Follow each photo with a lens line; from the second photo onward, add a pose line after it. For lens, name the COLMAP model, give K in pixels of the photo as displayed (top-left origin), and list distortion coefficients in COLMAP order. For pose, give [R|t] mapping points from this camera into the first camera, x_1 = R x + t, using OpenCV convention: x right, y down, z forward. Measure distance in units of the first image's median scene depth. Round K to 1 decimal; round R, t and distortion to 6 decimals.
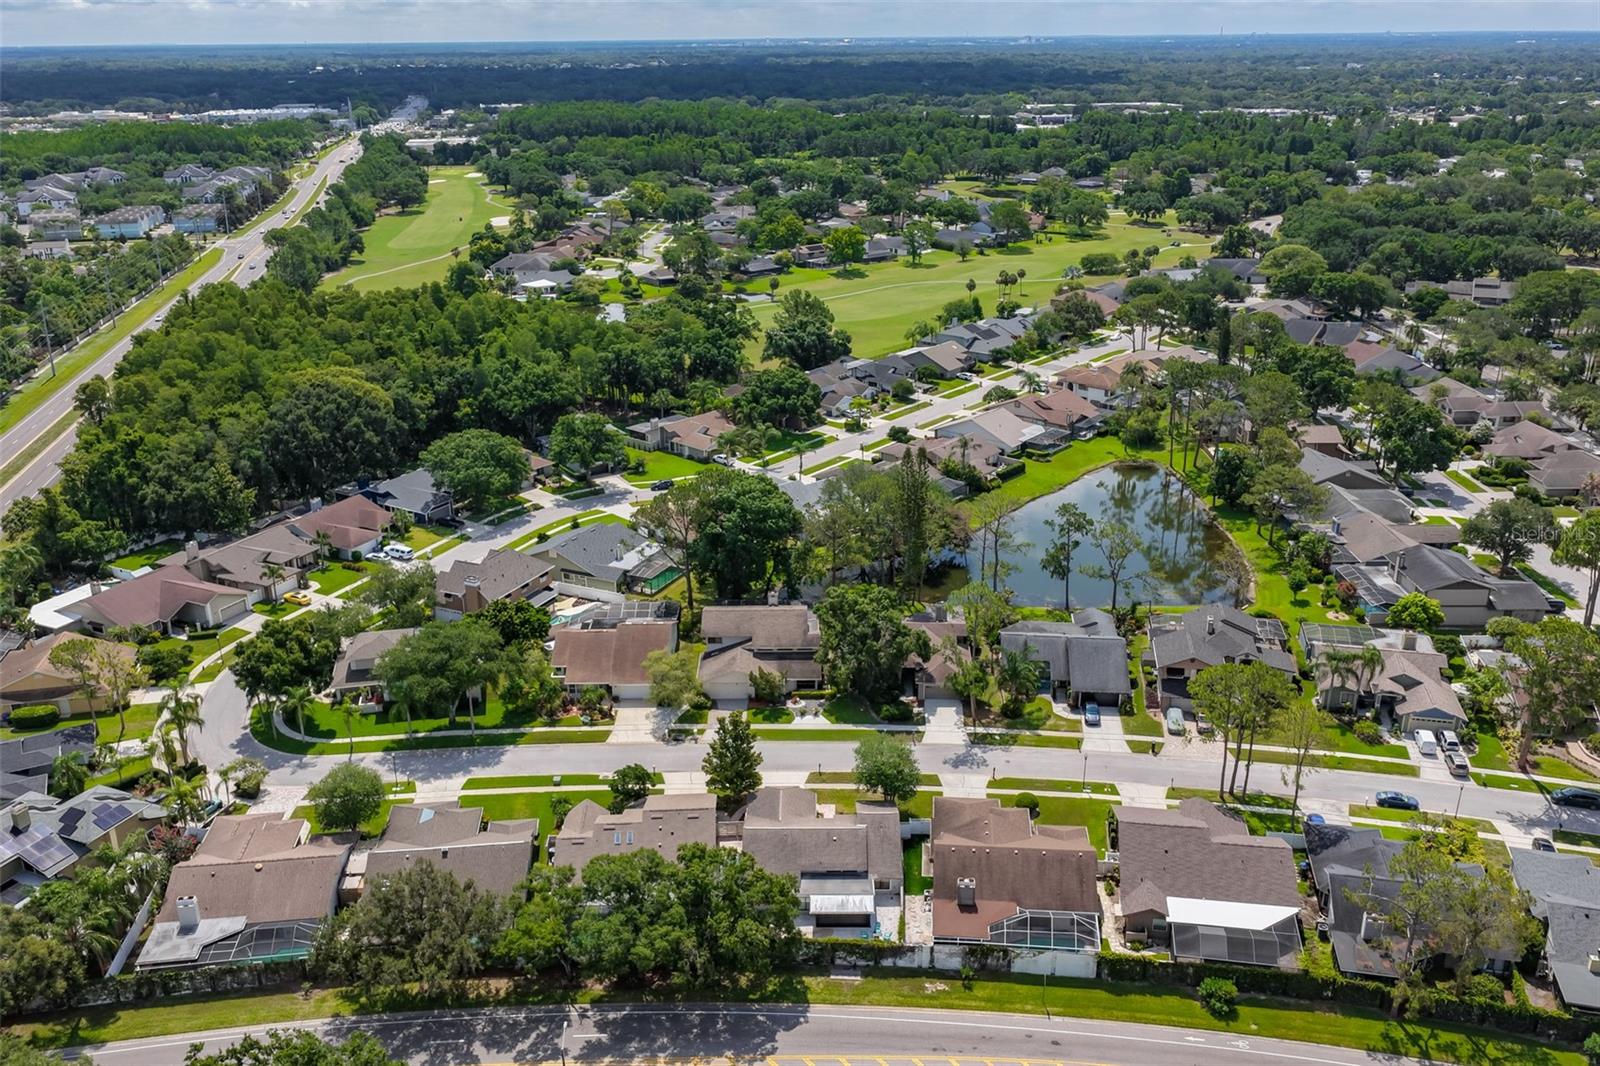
lens RADIAL K [[1333.1, 0, 802.2], [0, 1333.1, 533.8], [0, 0, 1]] dist [-0.015226, 0.038073]
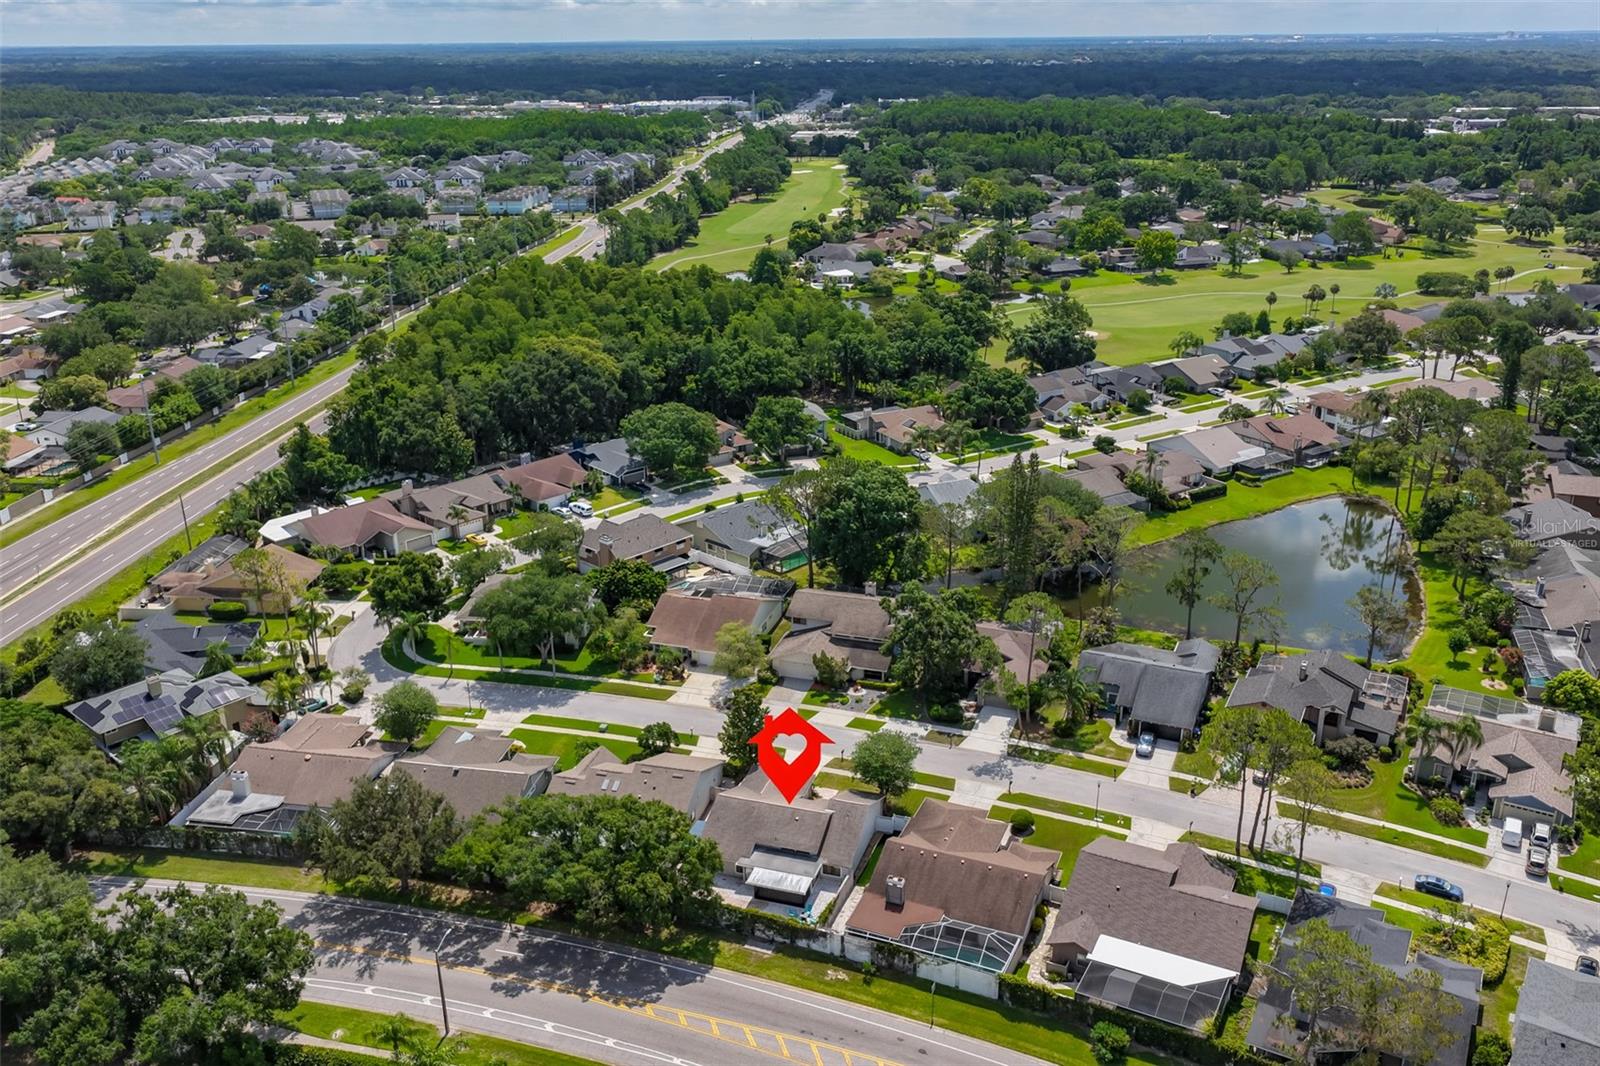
lens RADIAL K [[1333.1, 0, 802.1], [0, 1333.1, 532.0], [0, 0, 1]] dist [-0.015226, 0.038073]
pose [[0.952831, 0.106811, -0.284087, 0.211325], [-0.106493, 0.994175, 0.016614, -0.005404], [0.284206, 0.014422, 0.958655, 0.011669]]
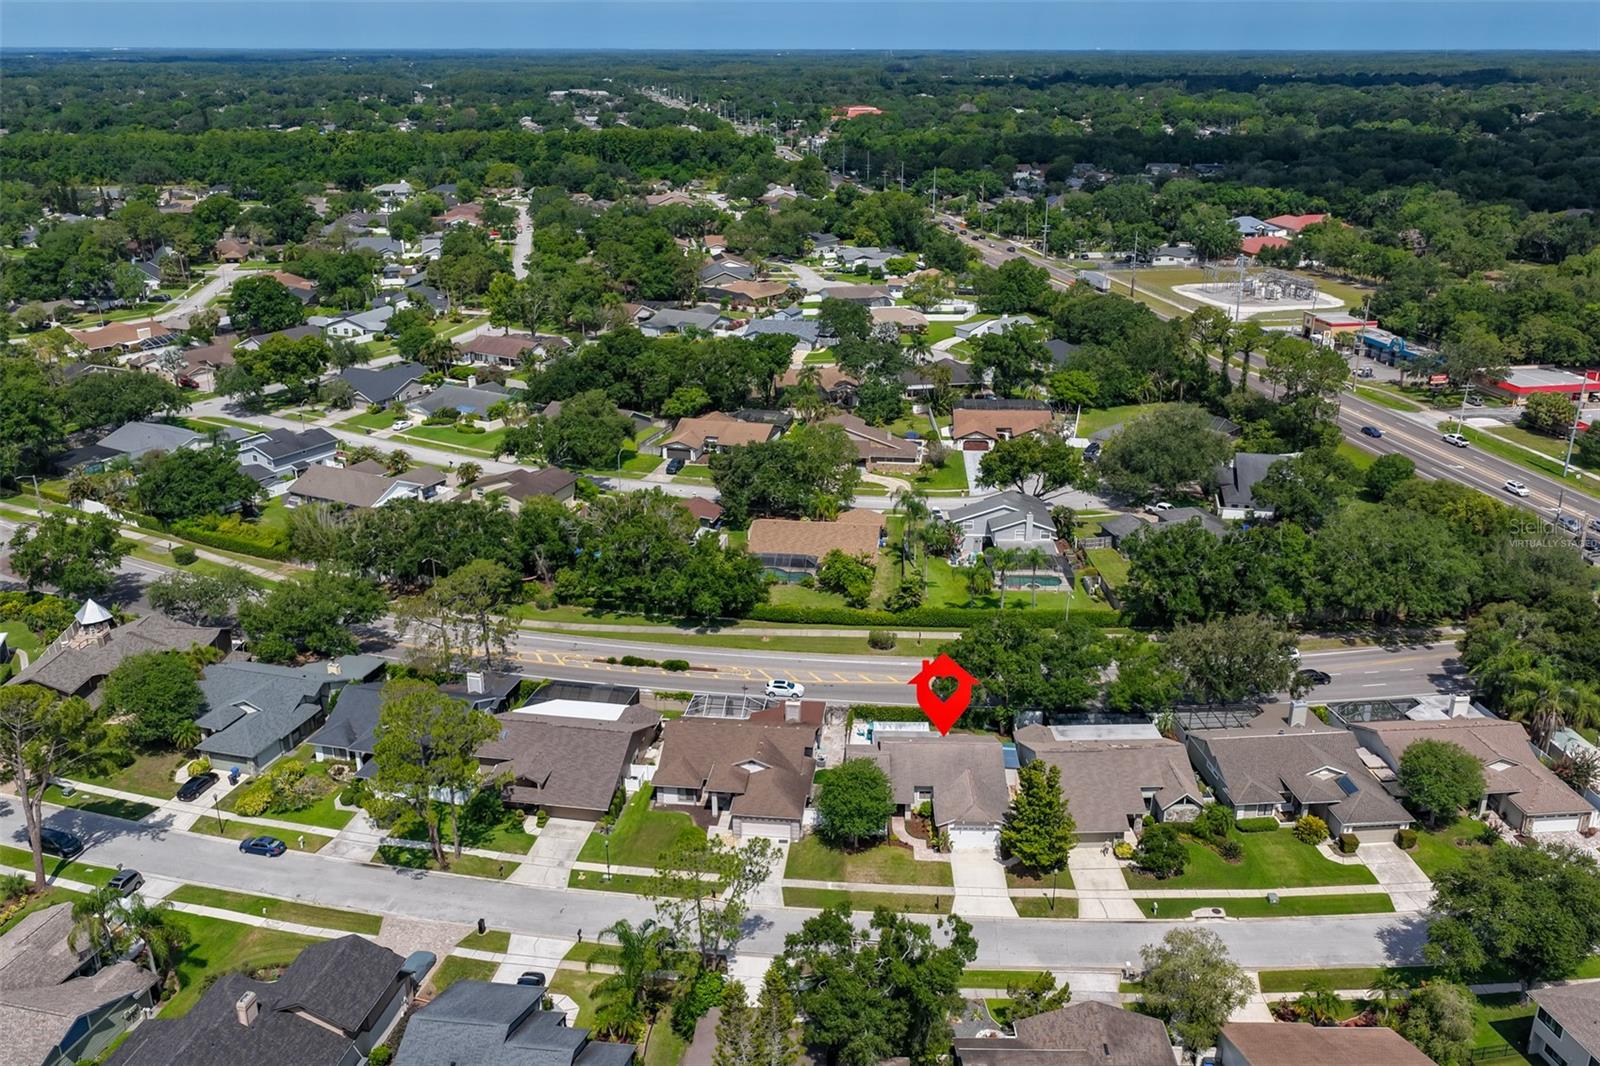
lens RADIAL K [[1333.1, 0, 800.3], [0, 1333.1, 536.0], [0, 0, 1]] dist [-0.015226, 0.038073]
pose [[-0.999663, 0.000505, 0.025967, 0.059711], [0.017597, 0.748529, 0.662869, -0.409590], [-0.019102, 0.663102, -0.748285, 1.192289]]
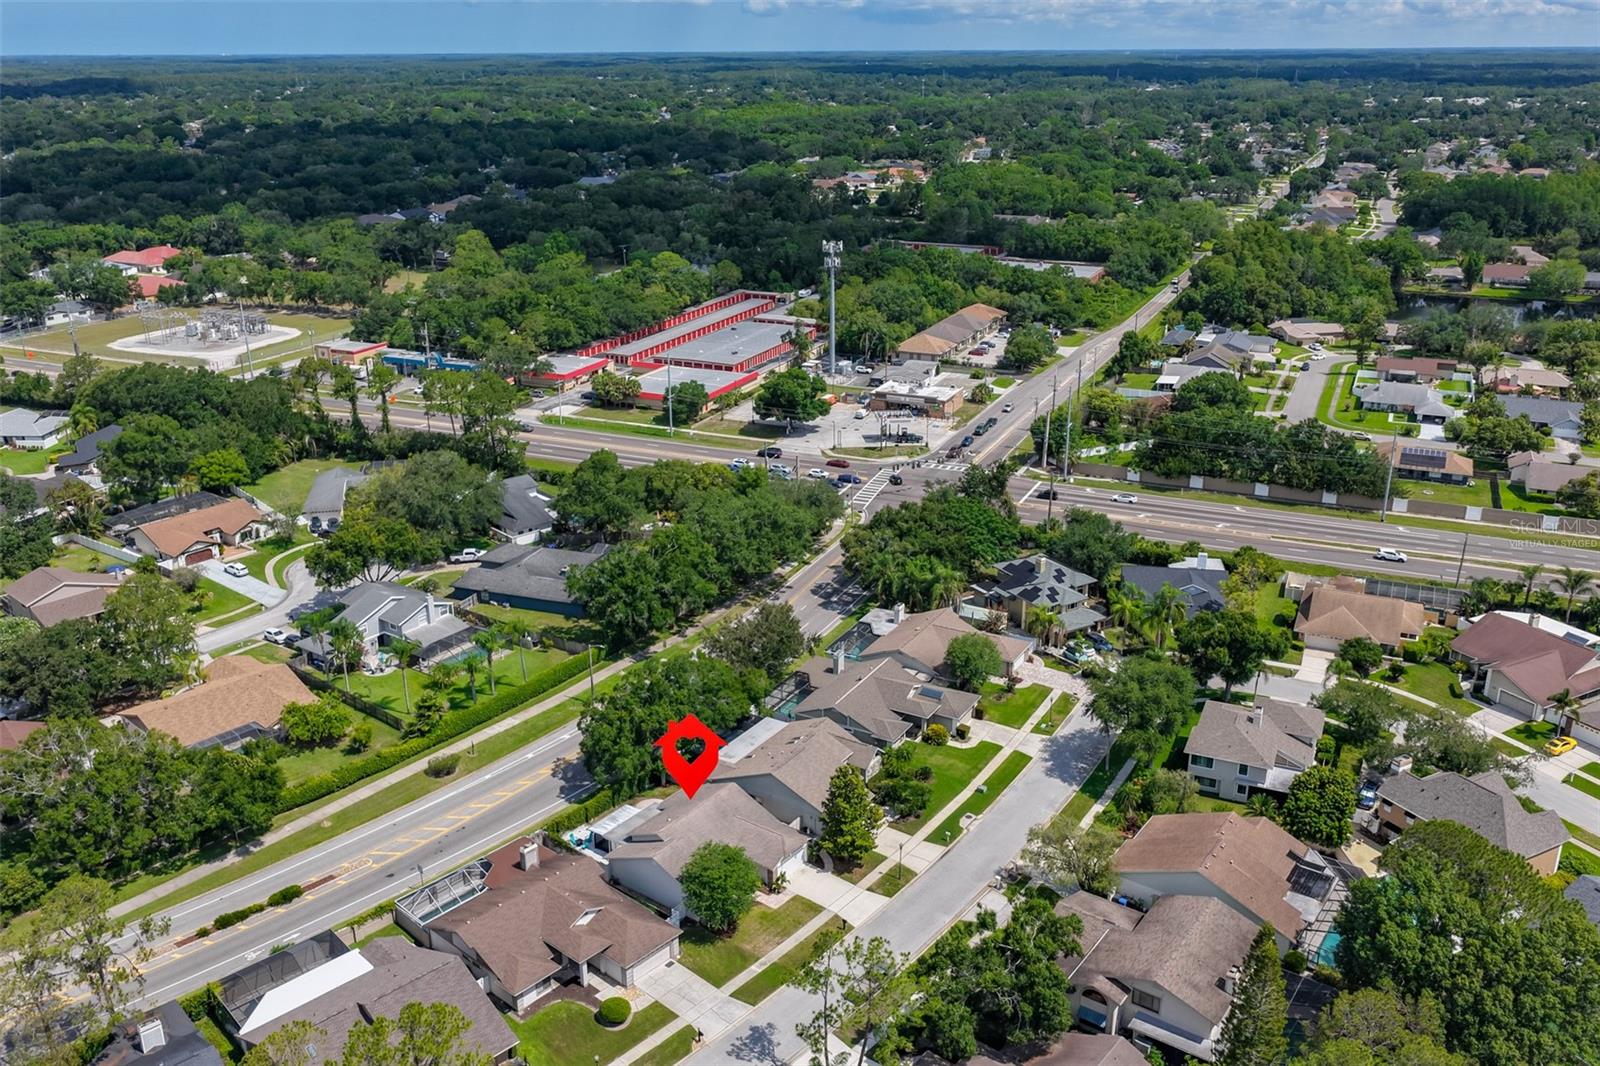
lens RADIAL K [[1333.1, 0, 807.1], [0, 1333.1, 532.7], [0, 0, 1]] dist [-0.015226, 0.038073]
pose [[-0.592494, 0.287994, -0.752337, 0.486224], [-0.282914, 0.800036, 0.529058, -0.379288], [0.754262, 0.526310, -0.392539, 0.980496]]
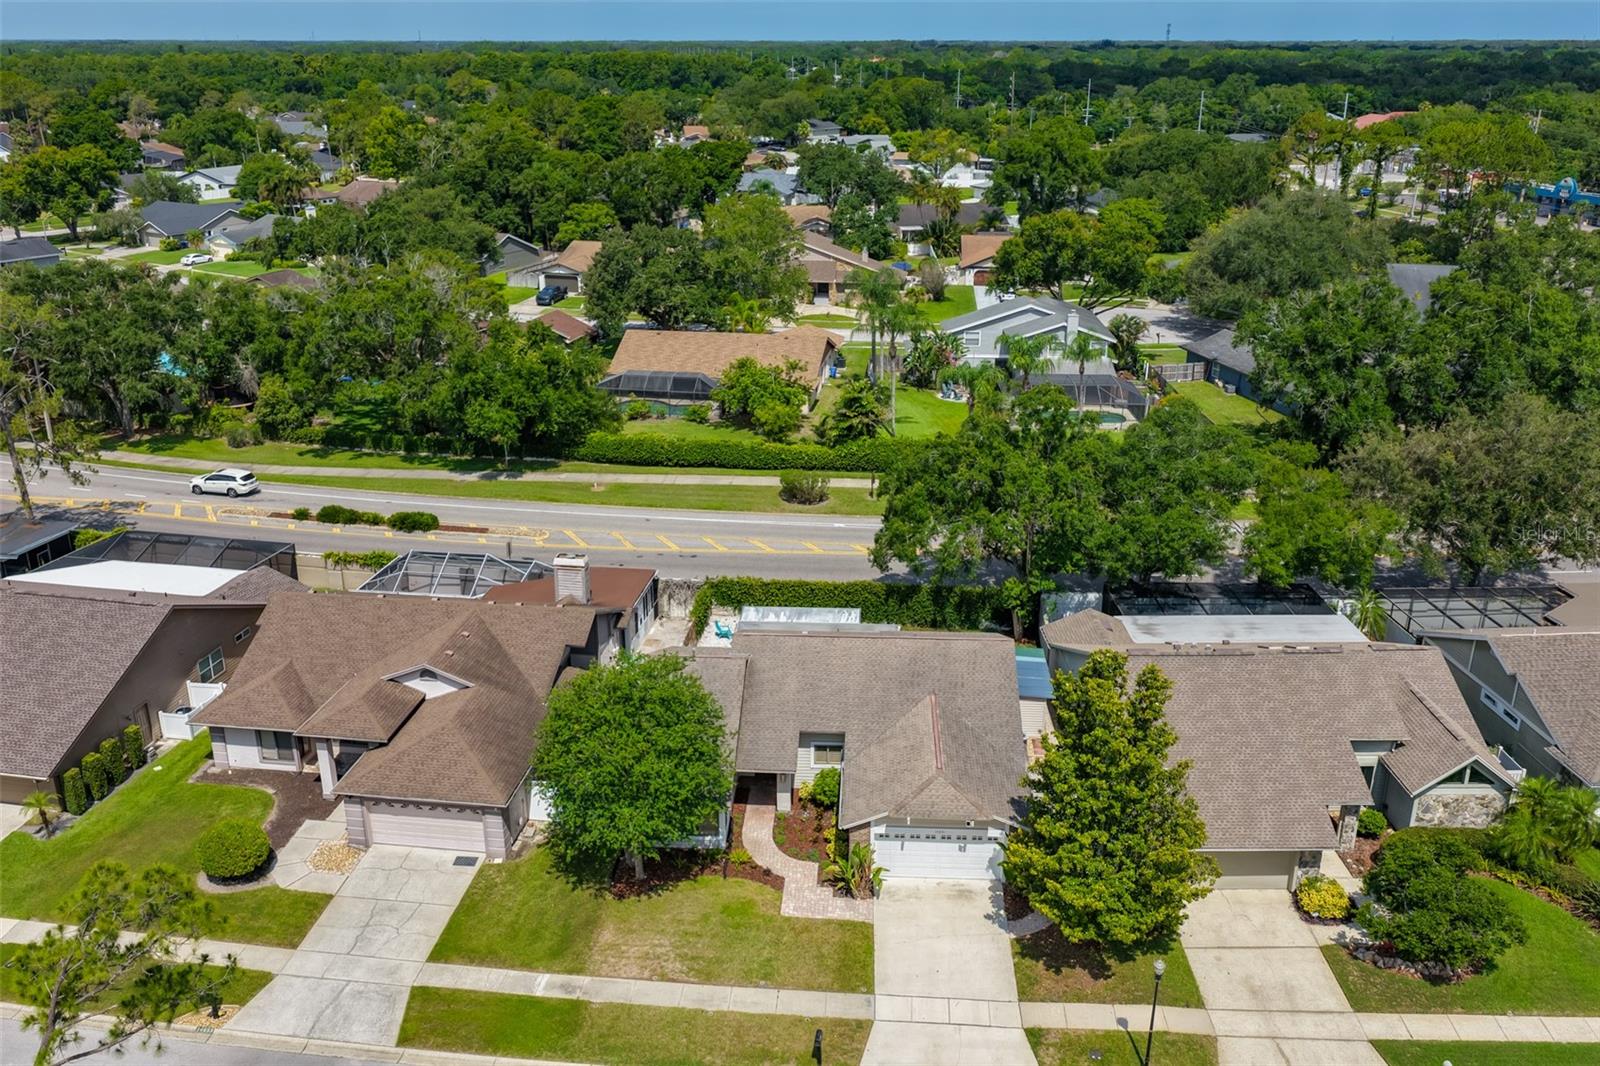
lens RADIAL K [[1333.1, 0, 804.2], [0, 1333.1, 534.4], [0, 0, 1]] dist [-0.015226, 0.038073]
pose [[-0.998871, -0.008751, 0.046687, 0.003223], [0.024466, 0.747700, 0.663585, -0.067824], [-0.040715, 0.663979, -0.746642, 0.940415]]
